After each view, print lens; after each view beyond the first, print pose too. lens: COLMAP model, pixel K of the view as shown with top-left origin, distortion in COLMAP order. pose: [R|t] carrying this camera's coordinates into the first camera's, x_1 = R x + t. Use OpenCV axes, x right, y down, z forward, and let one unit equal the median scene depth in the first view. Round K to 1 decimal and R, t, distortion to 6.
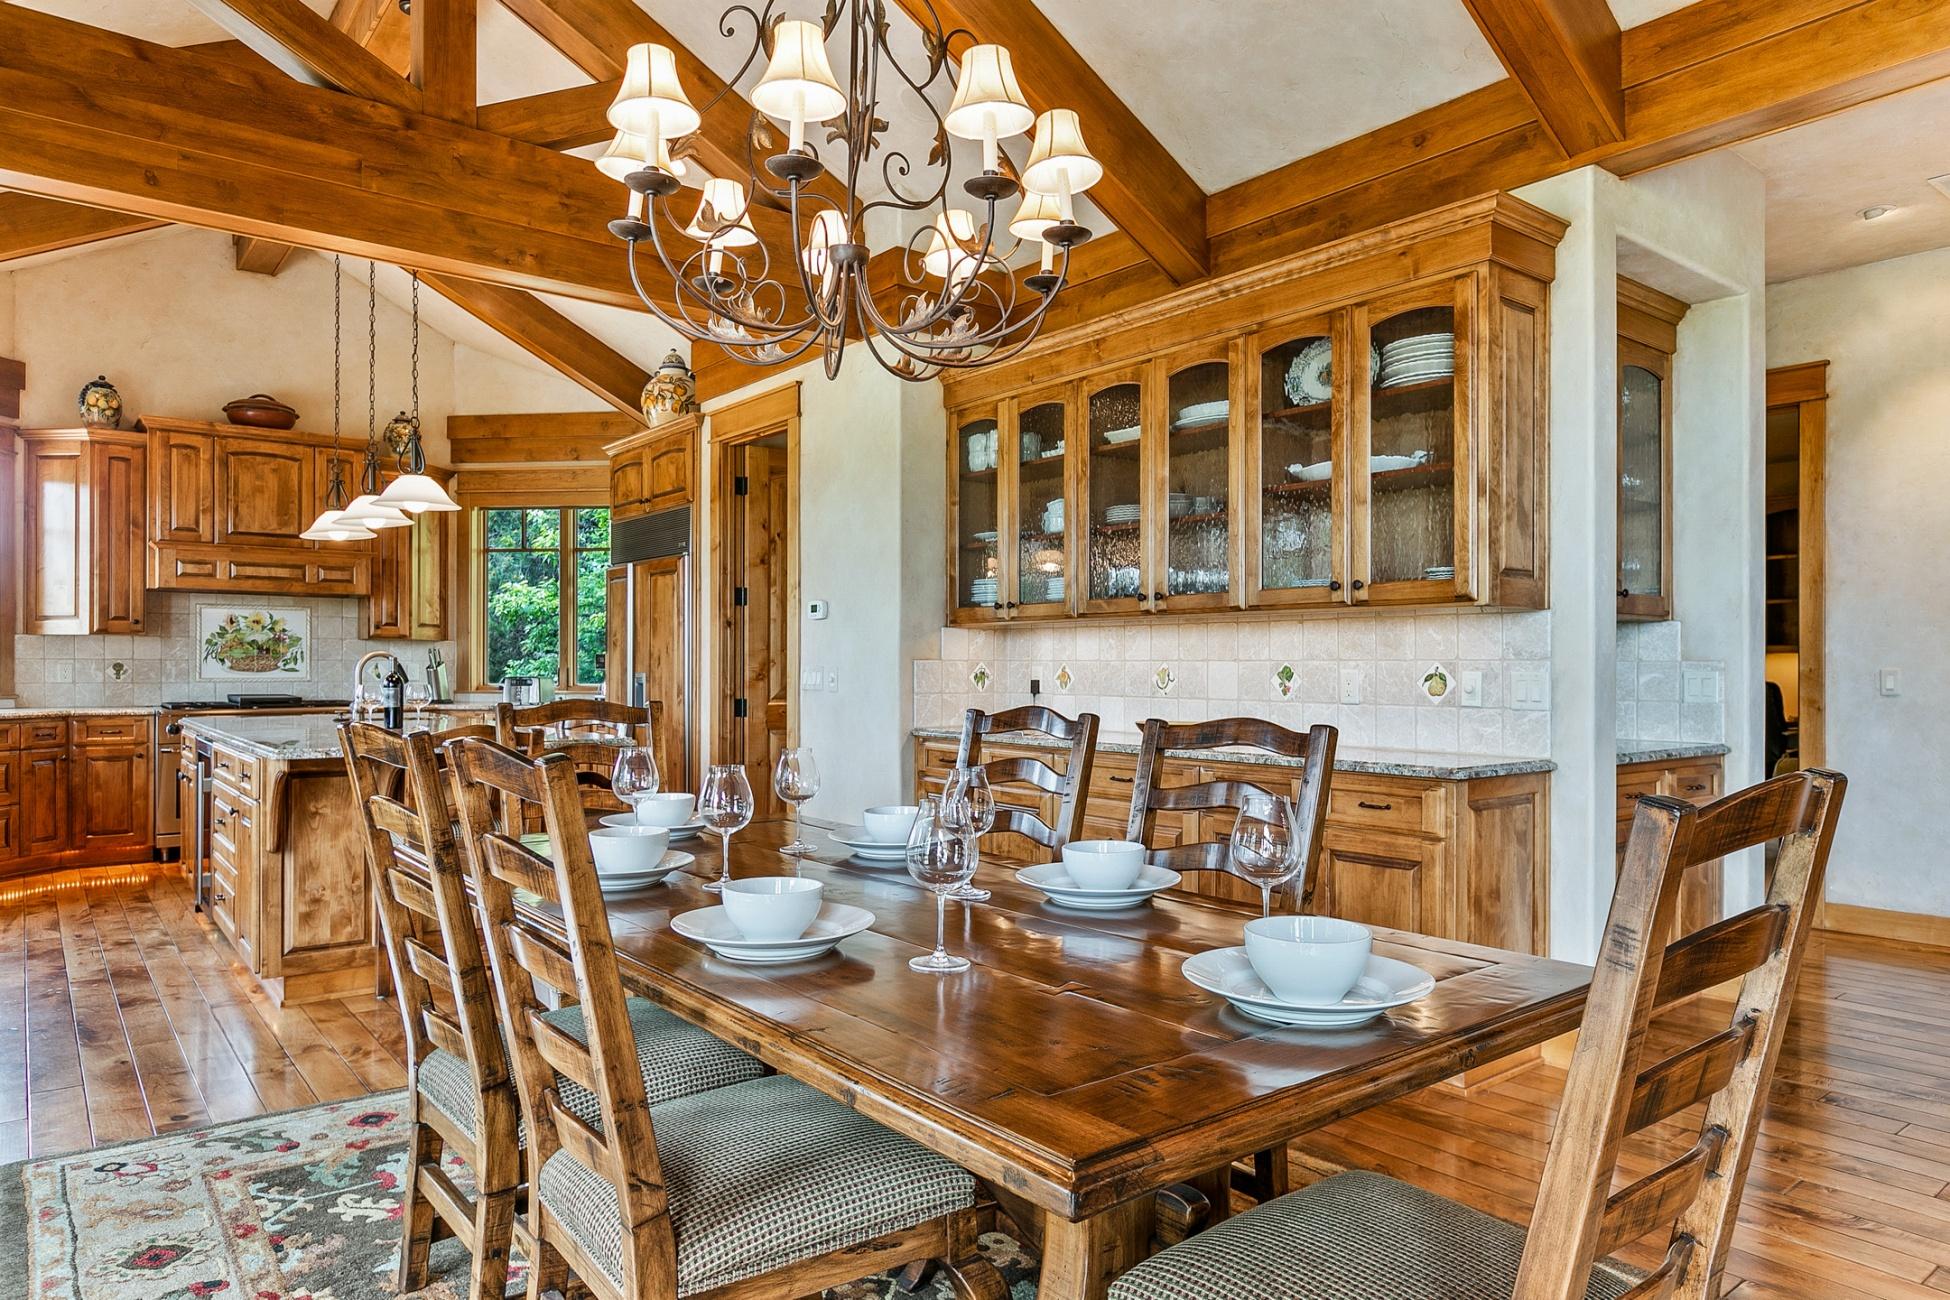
lens RADIAL K [[1209.6, 0, 975.8], [0, 1209.6, 663.9], [0, 0, 1]] dist [-0.002935, -0.000750]
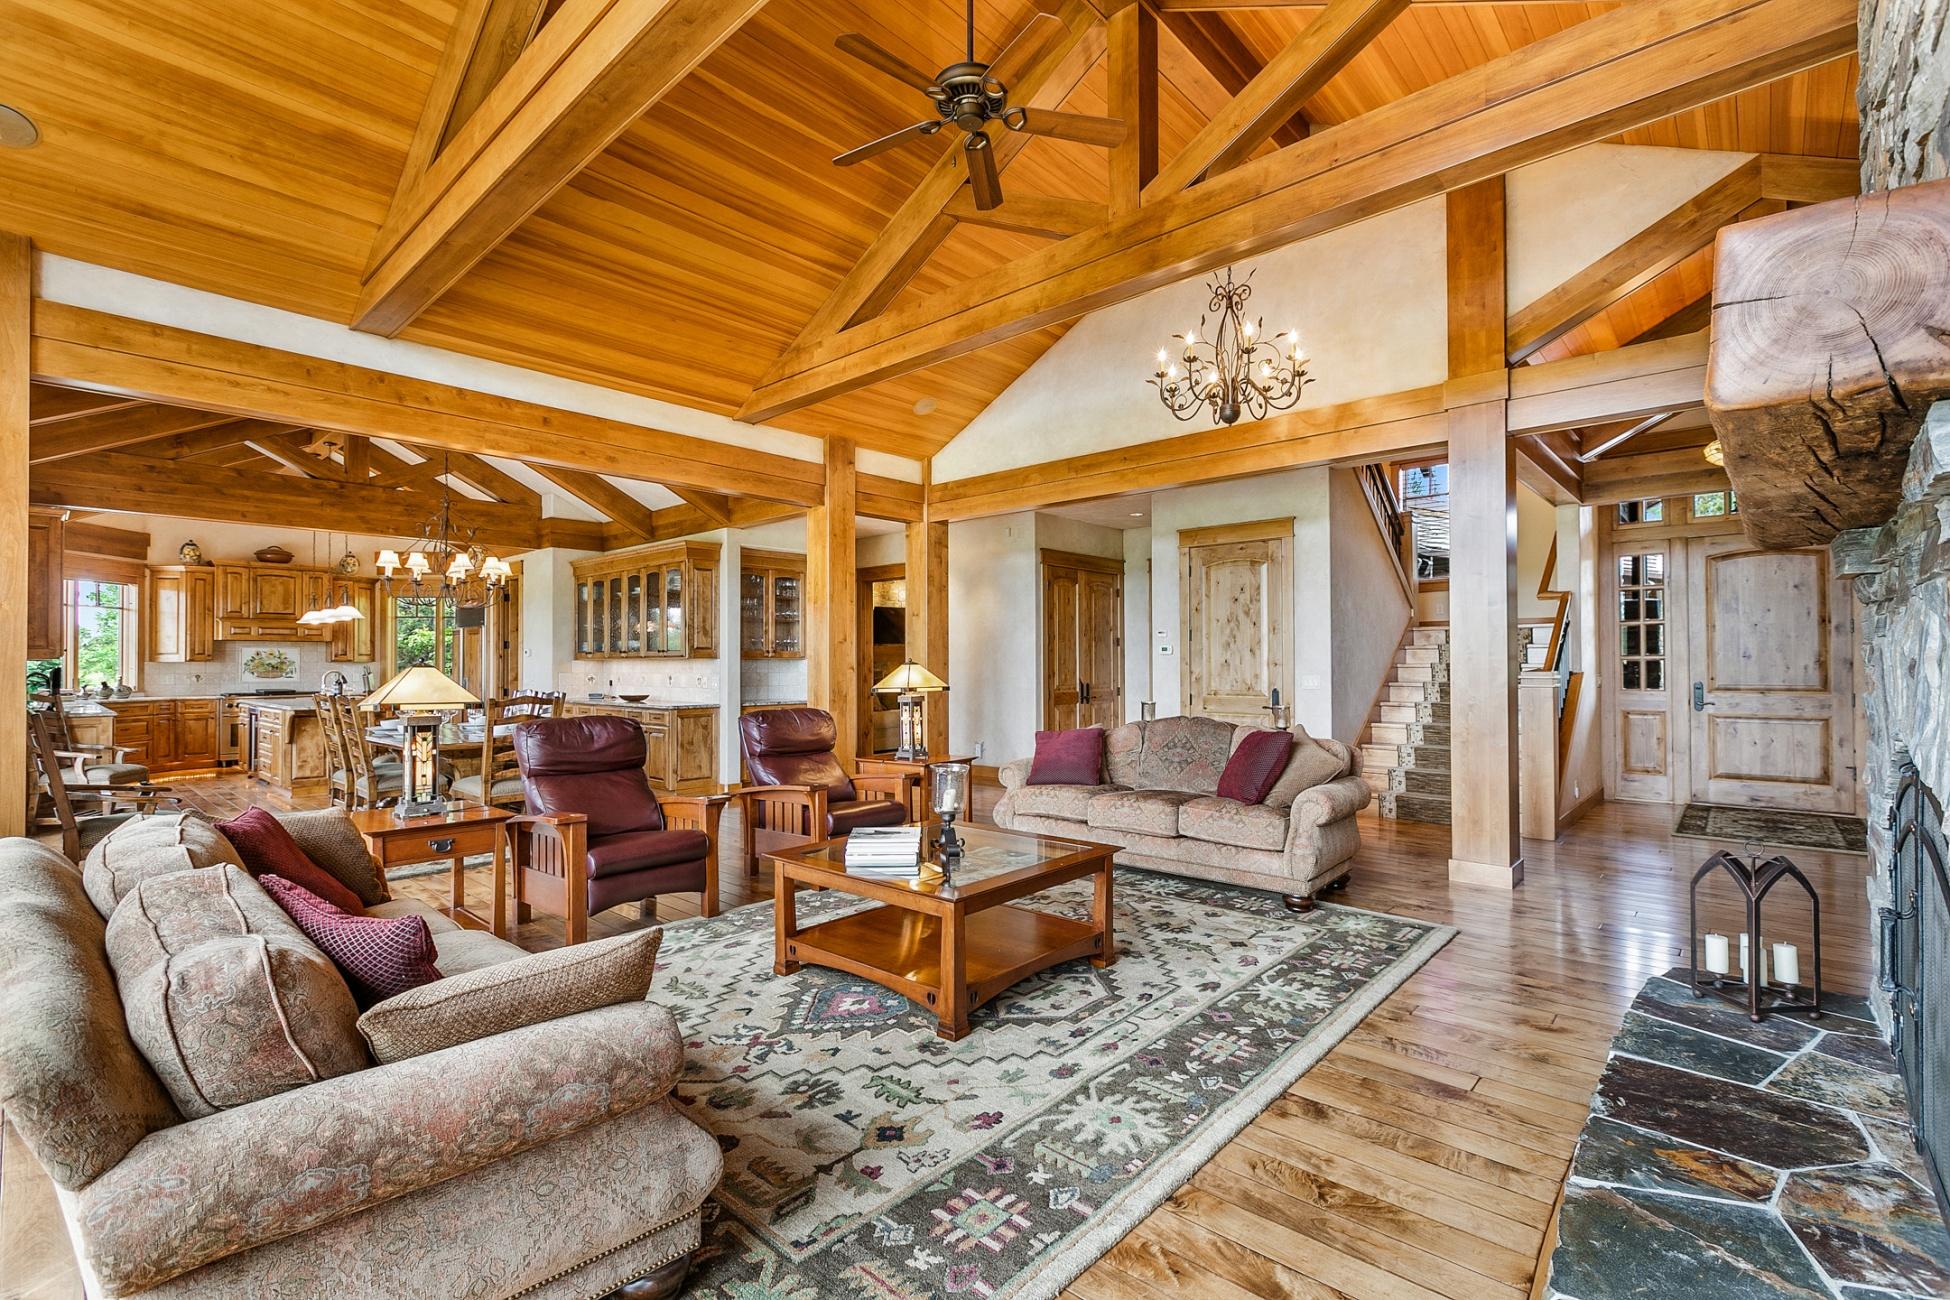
lens RADIAL K [[873.1, 0, 977.0], [0, 873.1, 651.5], [0, 0, 1]] dist [0.007620, -0.001379]
pose [[0.987323, -0.003969, 0.158676, 0.389703], [0.005842, 0.999919, -0.011334, -0.016254], [-0.158618, 0.012118, 0.987266, -0.729387]]
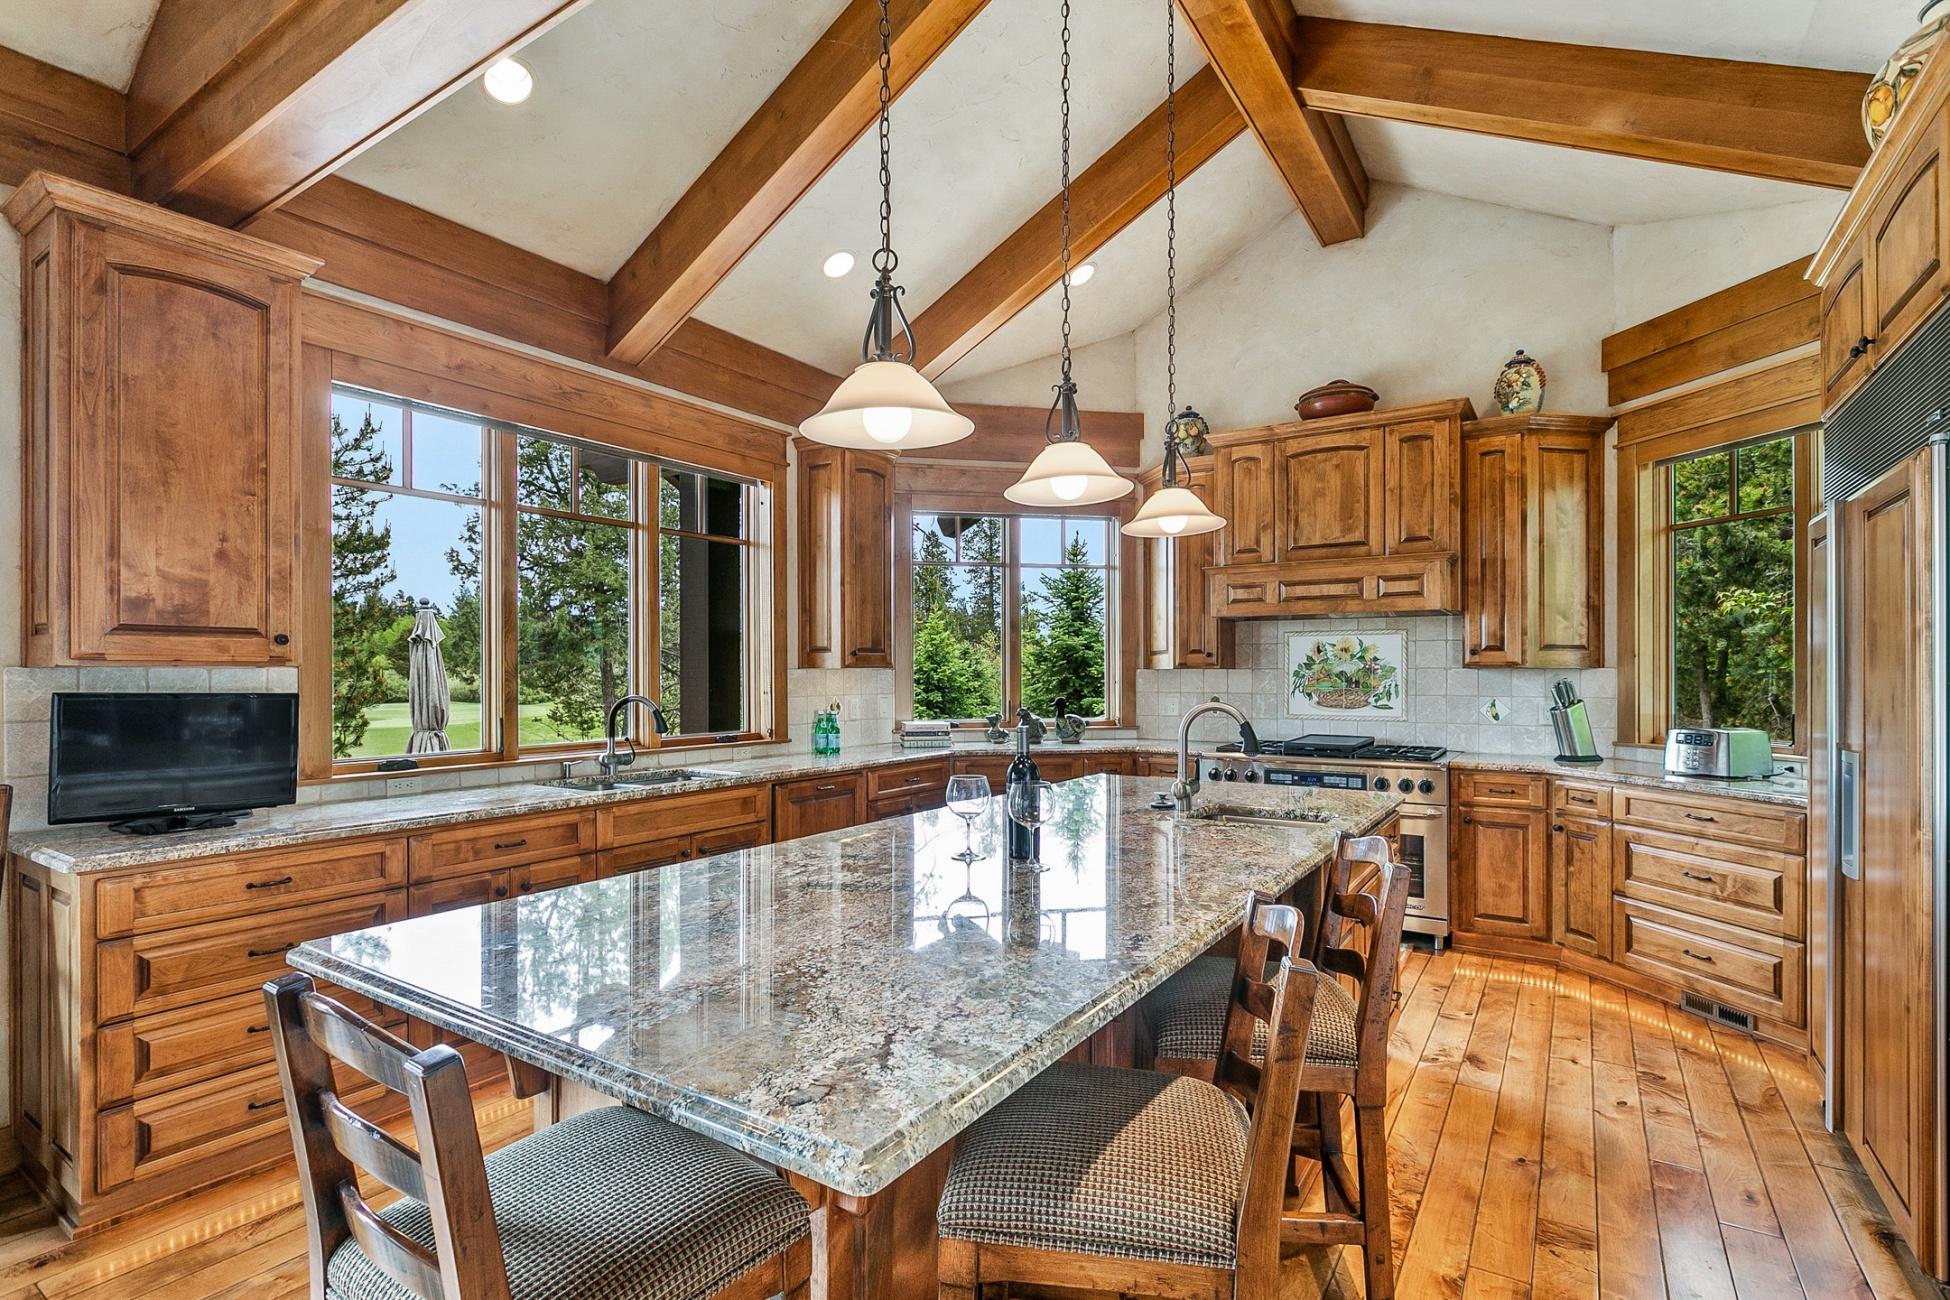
lens RADIAL K [[921.8, 0, 966.8], [0, 921.8, 670.2], [0, 0, 1]] dist [-0.004732, 0.003104]
pose [[0.309549, -0.003849, -0.950876, -0.064097], [0.002810, 0.999991, -0.003133, -0.020455], [0.950879, -0.001703, 0.309557, 0.583443]]
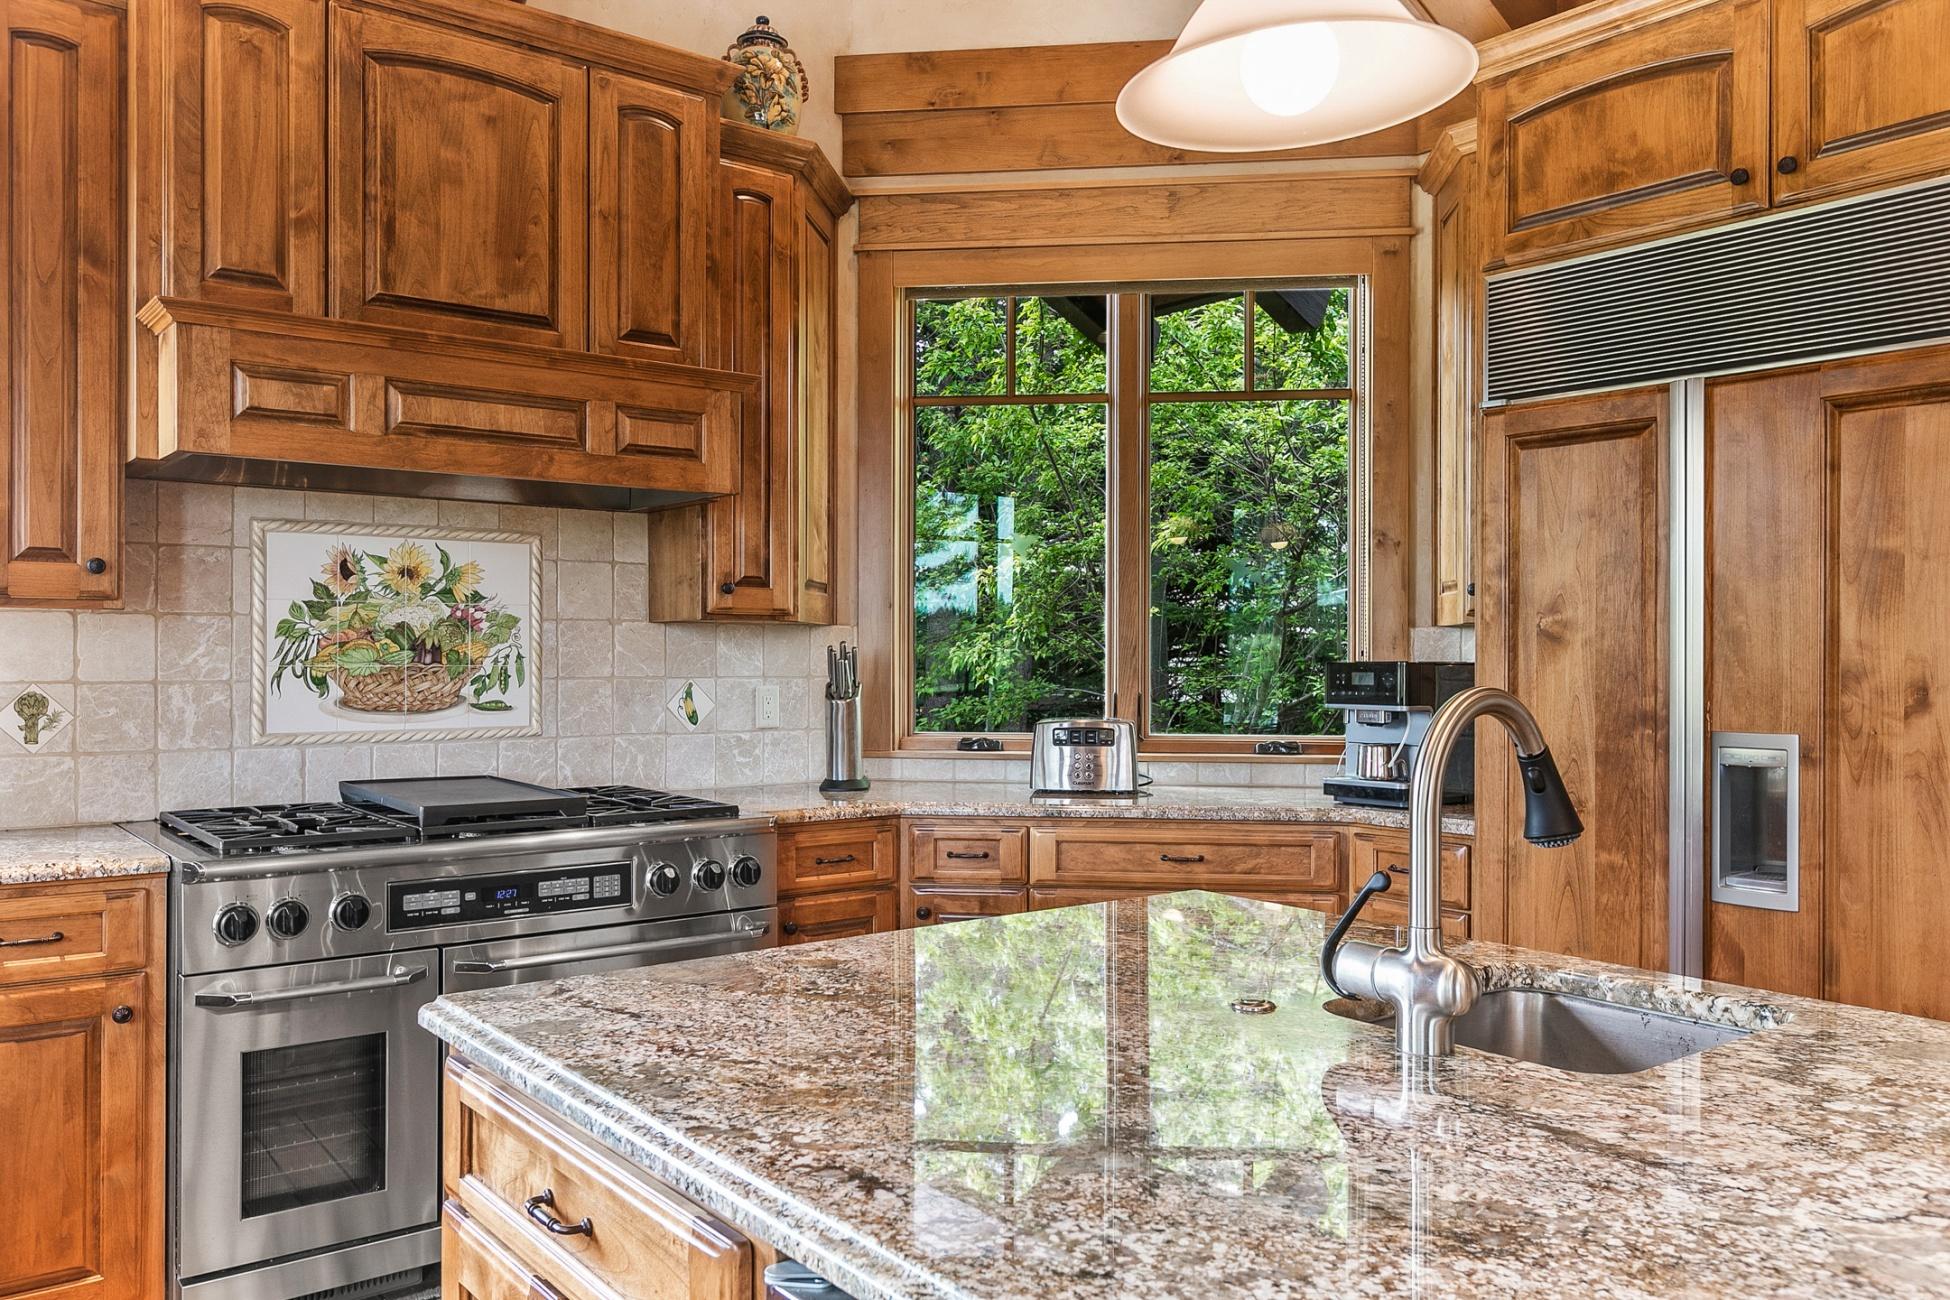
lens RADIAL K [[1483.6, 0, 973.1], [0, 1483.6, 654.5], [0, 0, 1]] dist [-0.001764, 0.005700]
pose [[0.999998, 0.001401, -0.001557, -0.459003], [-0.001395, 0.999992, 0.003834, -0.013492], [0.001563, -0.003832, 0.999991, 0.604412]]
